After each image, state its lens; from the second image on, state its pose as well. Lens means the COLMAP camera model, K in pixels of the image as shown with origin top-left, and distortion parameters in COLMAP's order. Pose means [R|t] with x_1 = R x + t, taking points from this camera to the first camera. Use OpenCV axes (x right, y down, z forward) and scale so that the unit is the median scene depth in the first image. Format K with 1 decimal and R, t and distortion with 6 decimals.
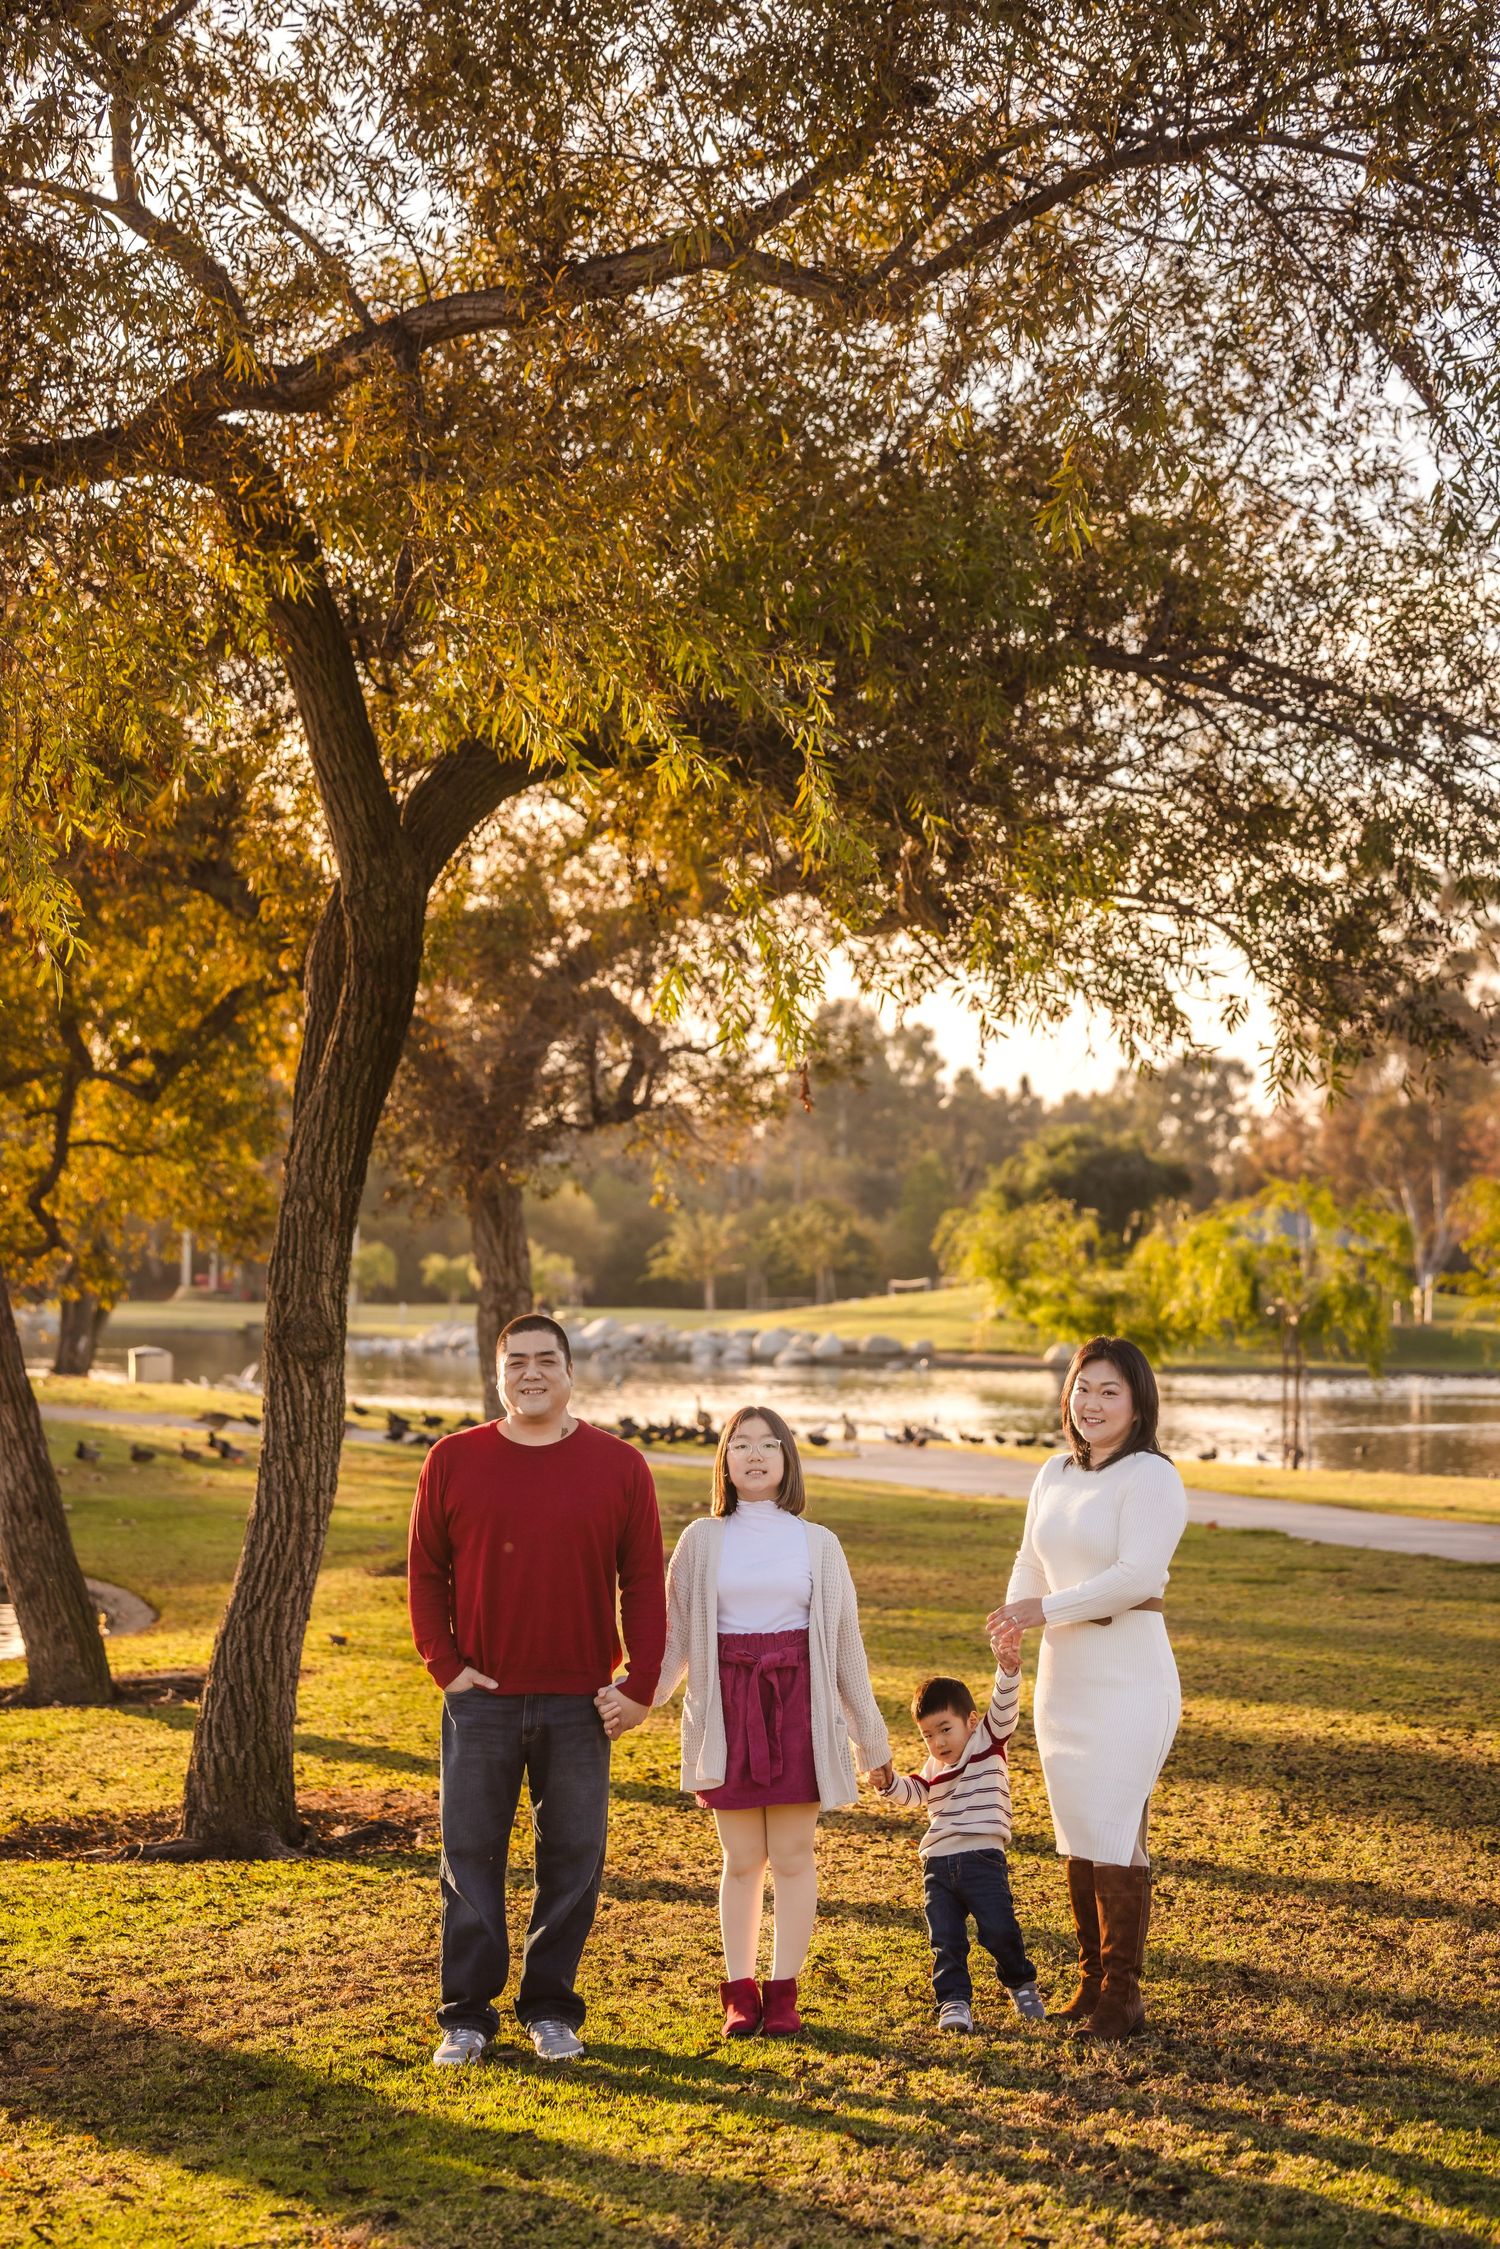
lens RADIAL K [[4917.1, 0, 749.2], [0, 4917.1, 1114.2], [0, 0, 1]] dist [-0.004903, 0.000000]
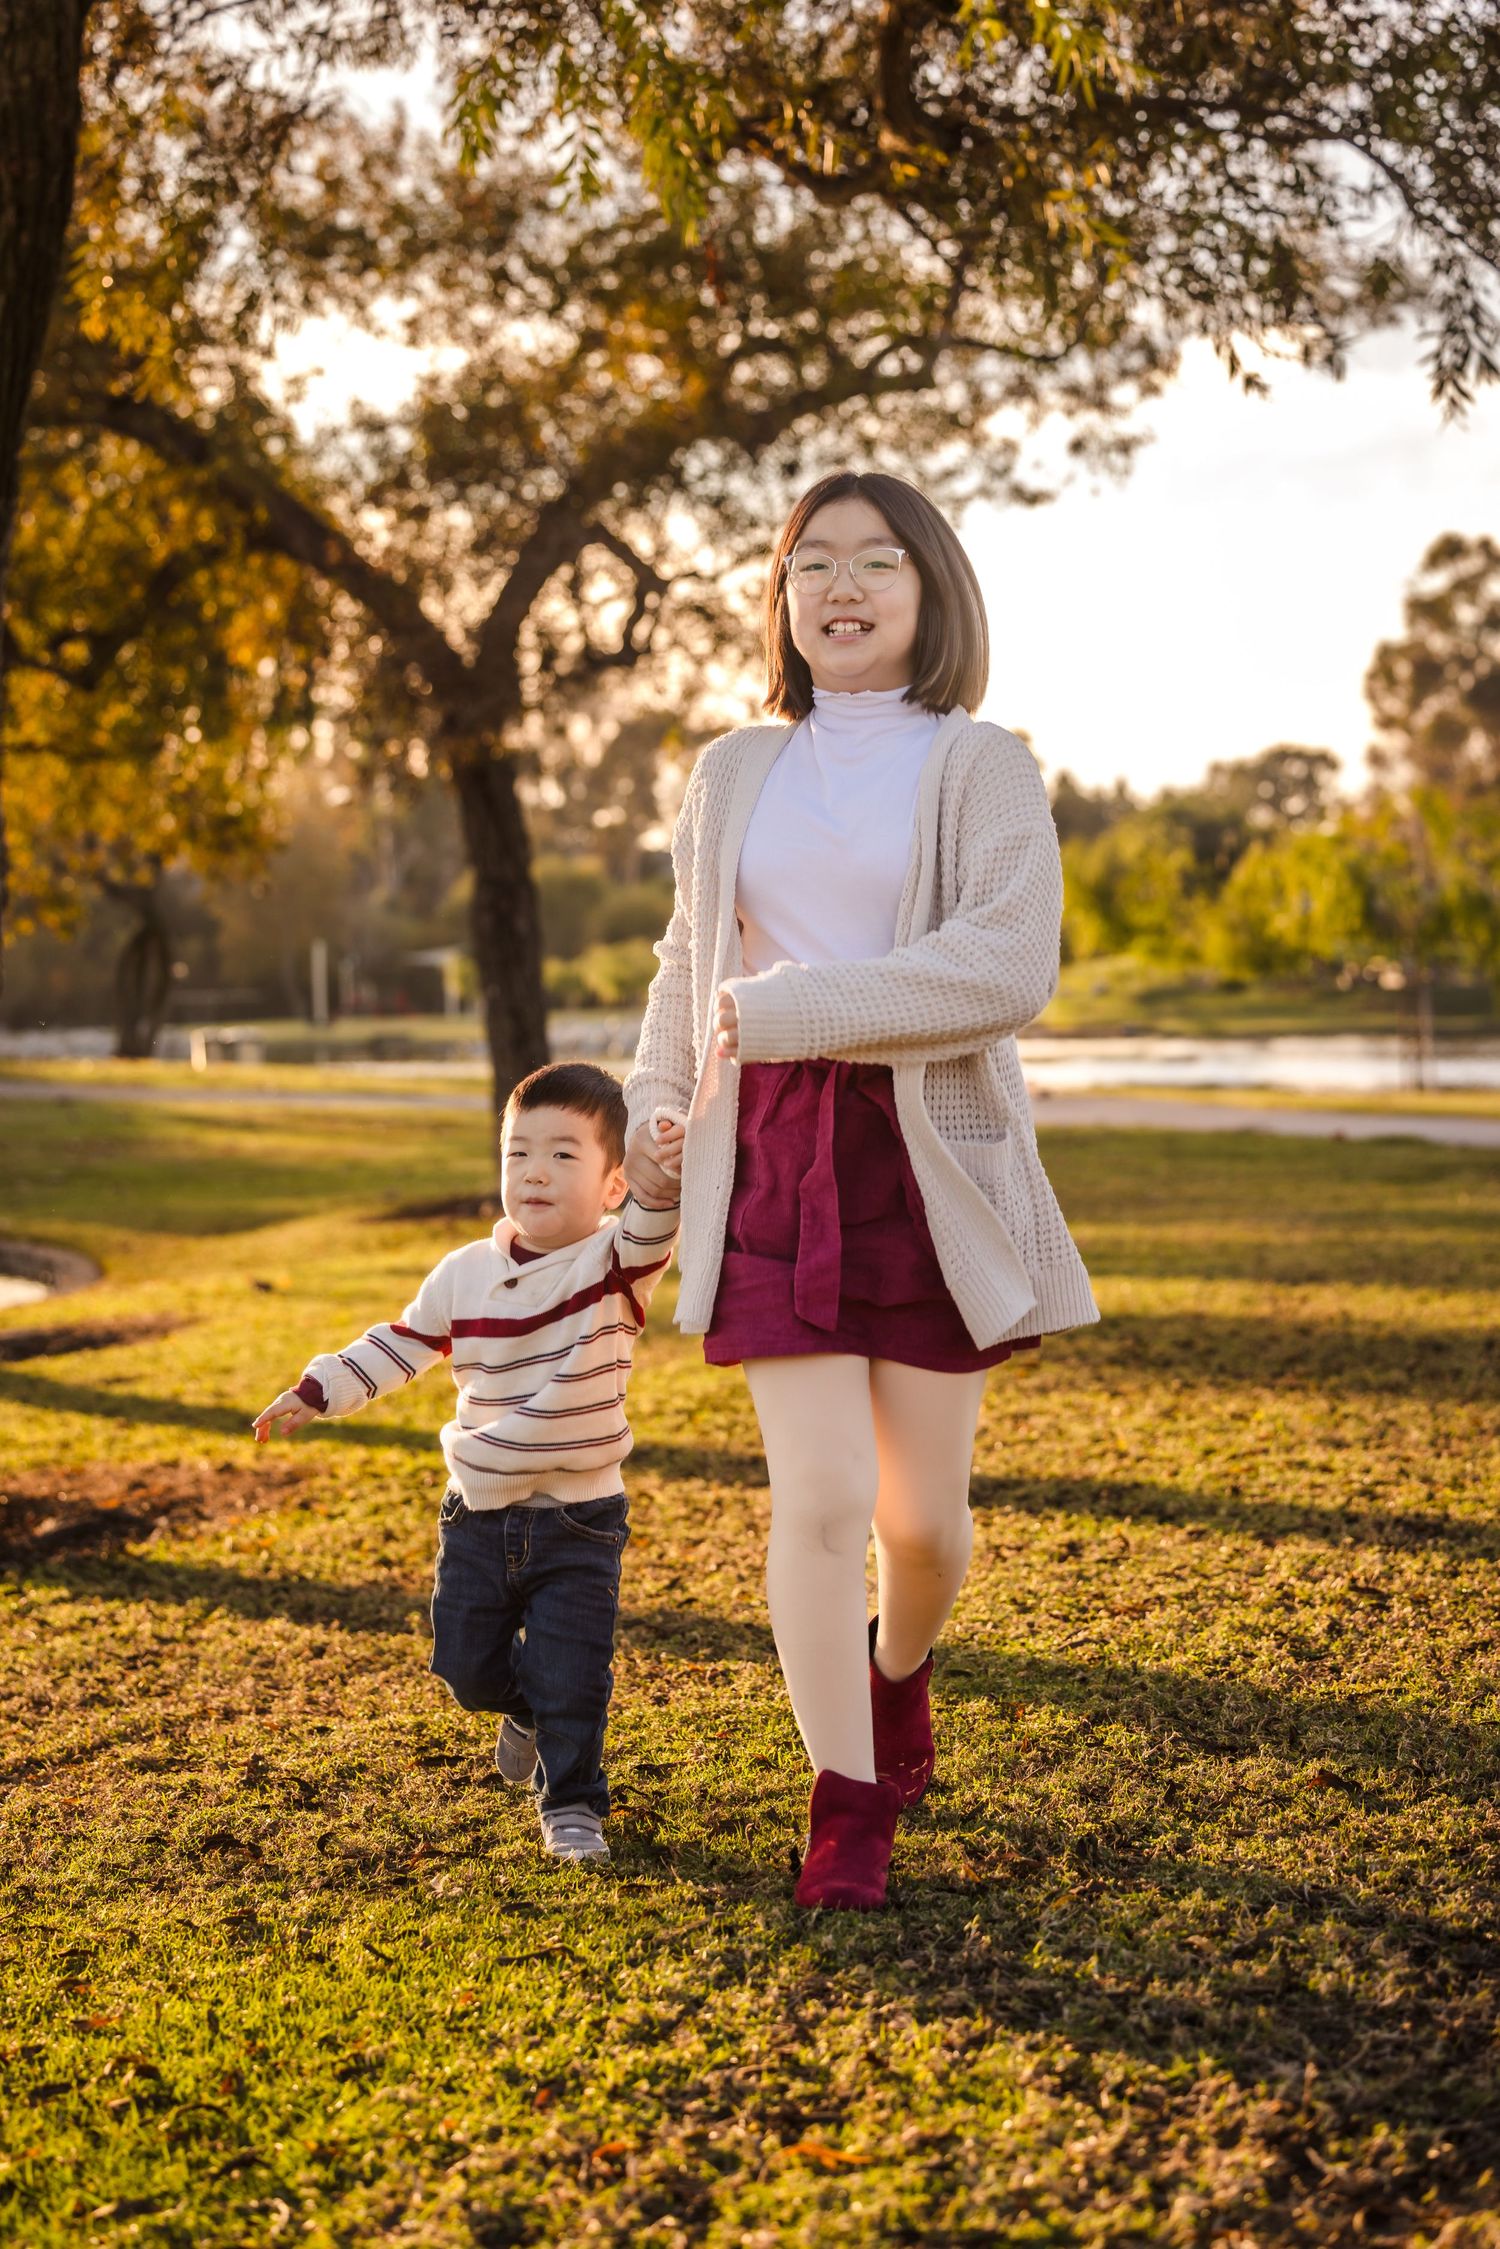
lens RADIAL K [[4563.3, 0, 760.4], [0, 4563.3, 1121.0], [0, 0, 1]] dist [0.003803, 0.000000]
pose [[0.998751, -0.042588, -0.026133, 0.024689], [0.044096, 0.997216, 0.060137, 0.054399], [0.023499, -0.061214, 0.997848, 0.364838]]
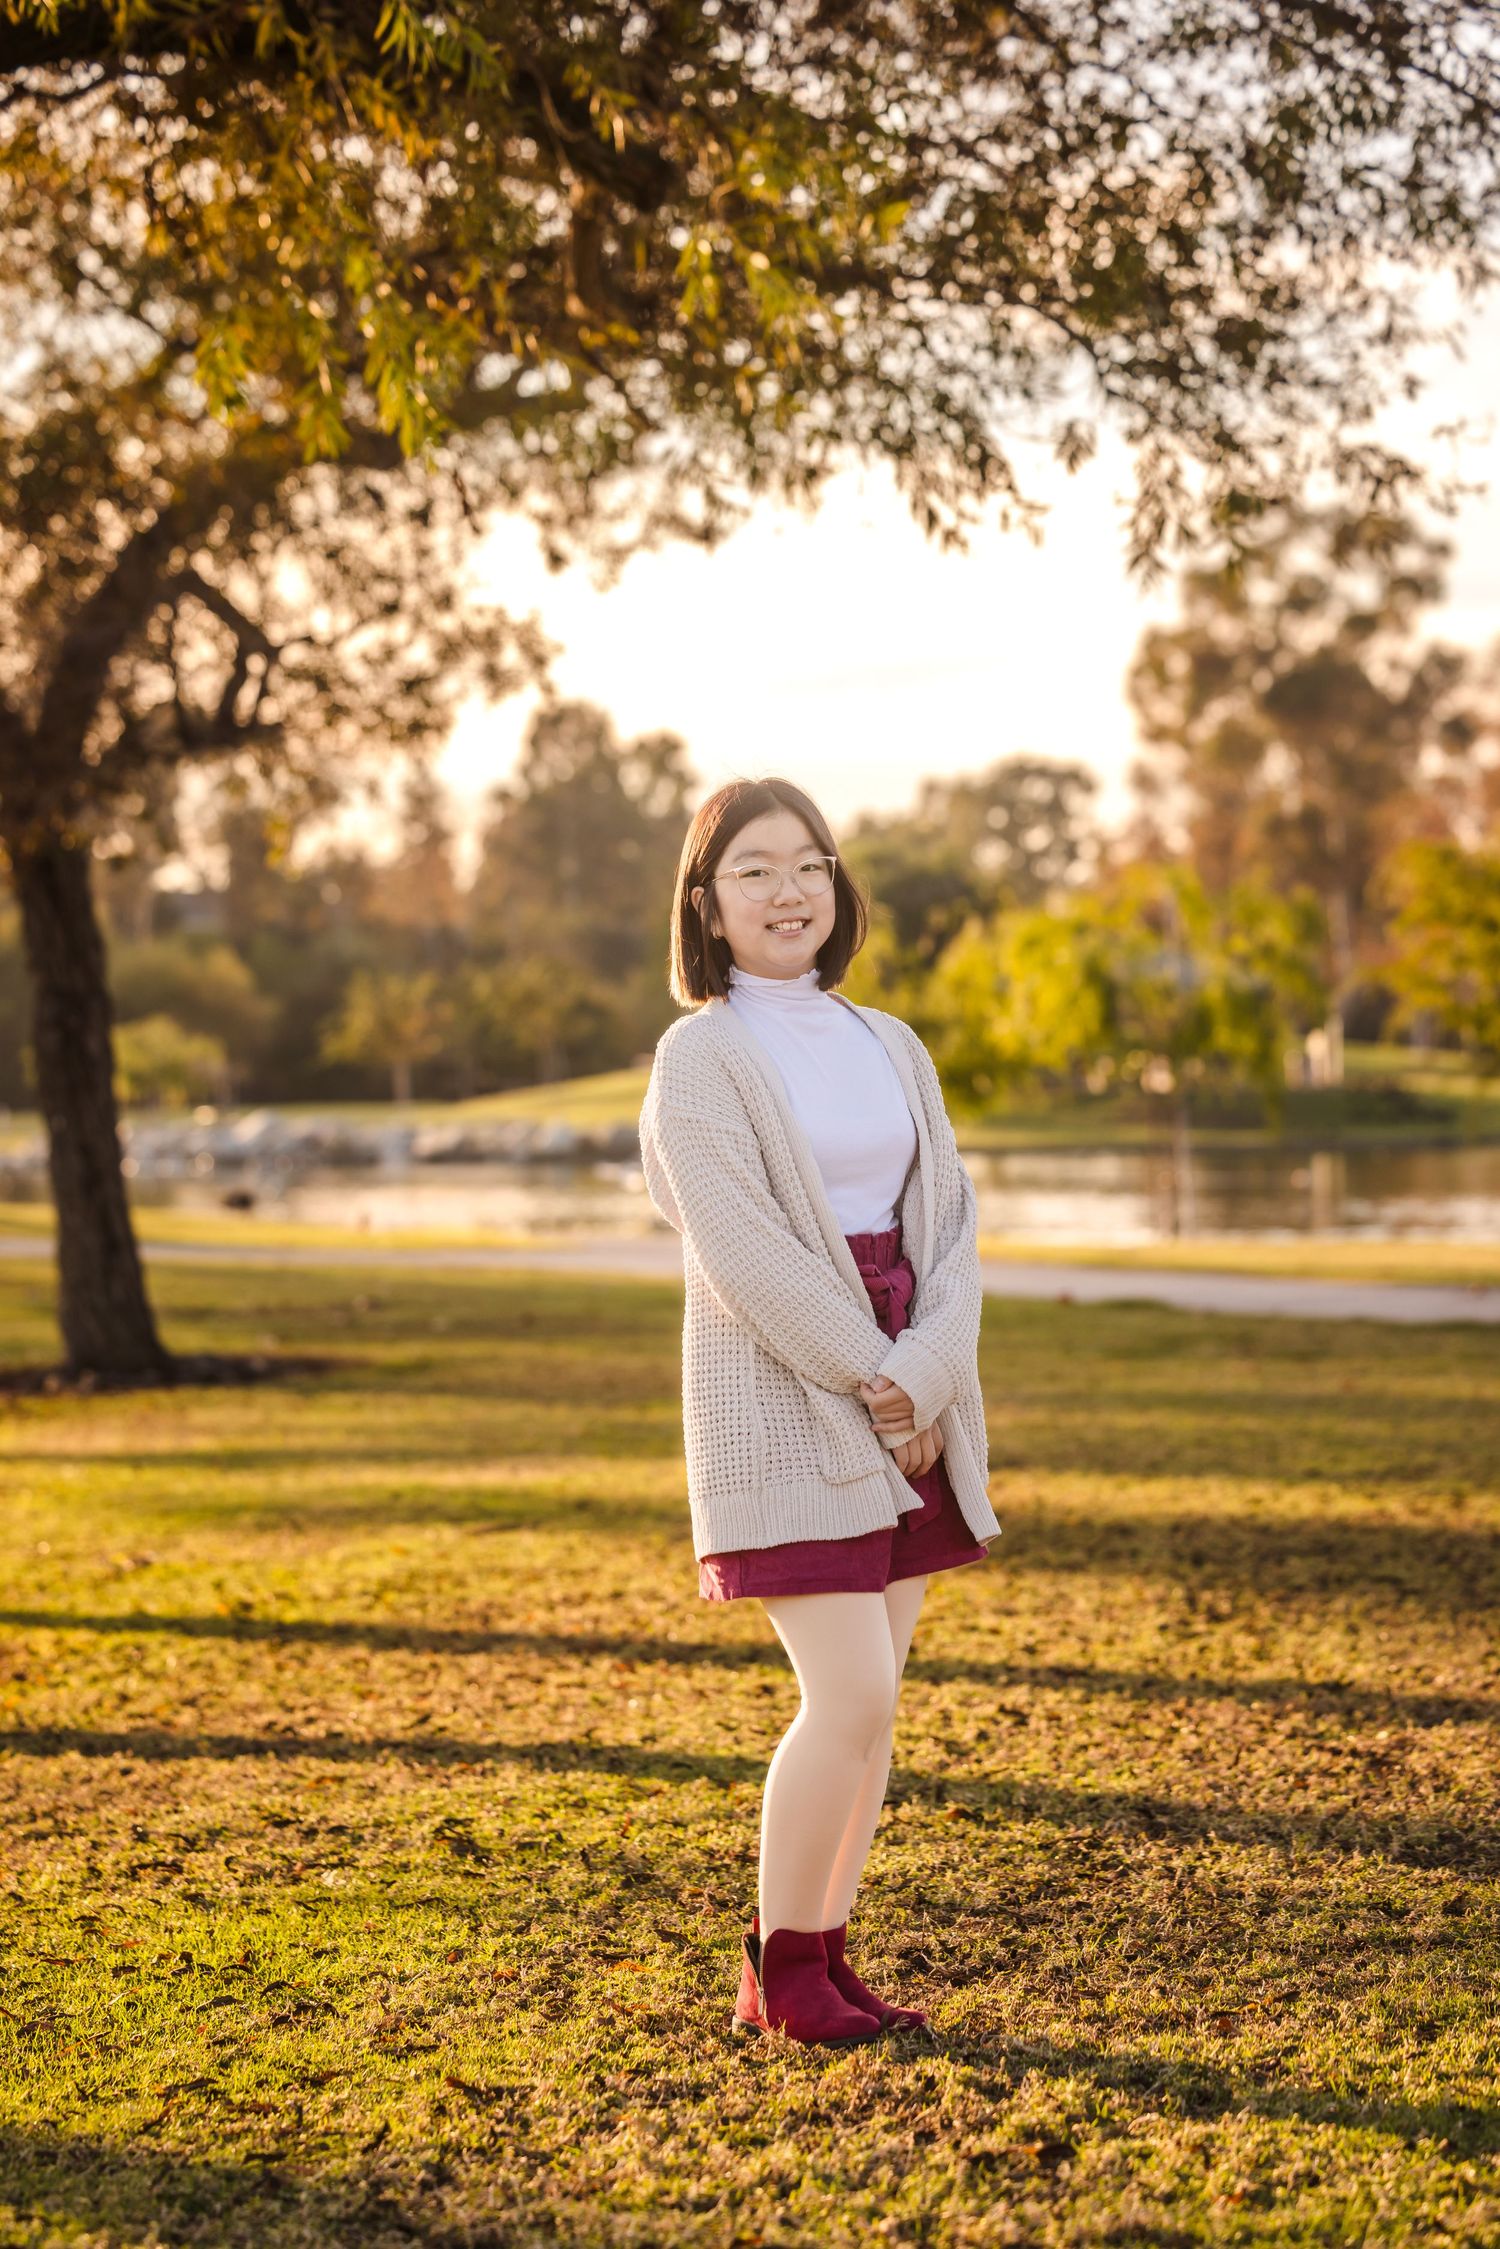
lens RADIAL K [[6273.1, 0, 751.9], [0, 6273.1, 1134.9], [0, 0, 1]] dist [0.096656, 0.000000]
pose [[0.998313, -0.035904, 0.045640, 0.012202], [0.033930, 0.998485, 0.043318, 0.034664], [-0.047126, -0.041697, 0.998018, 0.144135]]
